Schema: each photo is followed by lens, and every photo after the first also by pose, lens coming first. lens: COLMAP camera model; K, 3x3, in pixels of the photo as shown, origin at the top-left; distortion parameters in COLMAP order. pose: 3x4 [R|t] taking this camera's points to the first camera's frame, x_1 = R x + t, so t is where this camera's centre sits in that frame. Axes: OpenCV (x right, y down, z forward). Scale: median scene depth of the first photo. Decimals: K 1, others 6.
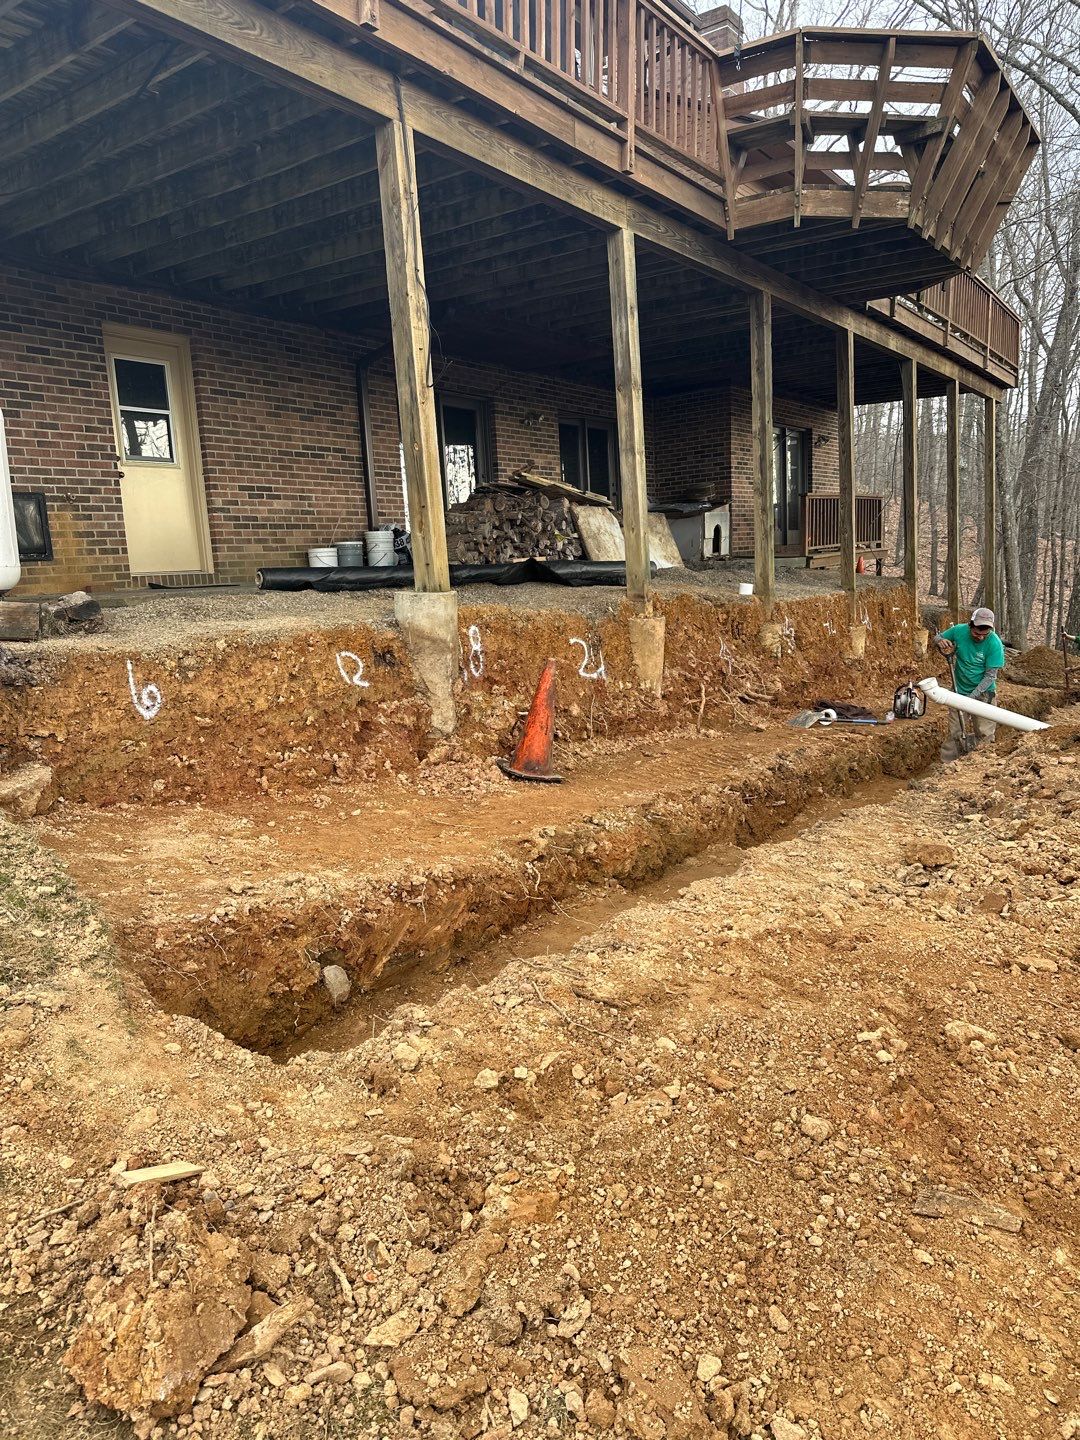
lens RADIAL K [[973.9, 0, 533.6], [0, 973.9, 712.1], [0, 0, 1]] dist [0.146418, -0.233218]
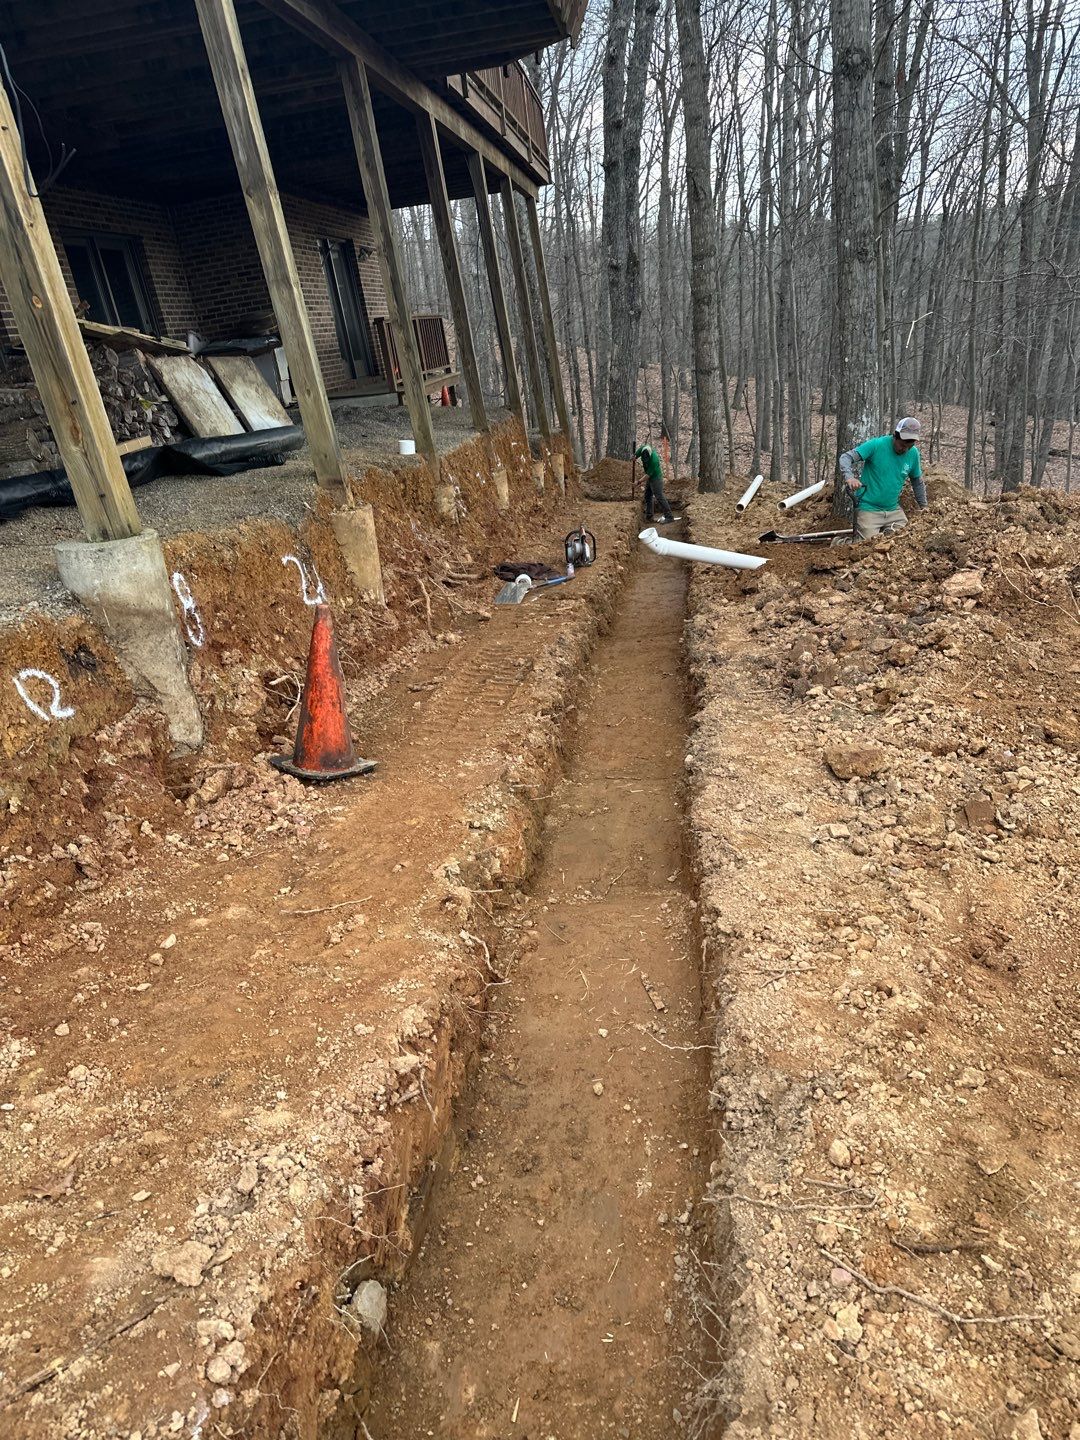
lens RADIAL K [[999.5, 0, 540.0], [0, 999.5, 720.0], [0, 0, 1]] dist [0.087920, -0.095614]
pose [[0.878601, -0.240461, 0.412600, -0.134185], [0.169297, 0.964701, 0.201717, -0.078066], [-0.446541, -0.107377, 0.888297, 0.227633]]
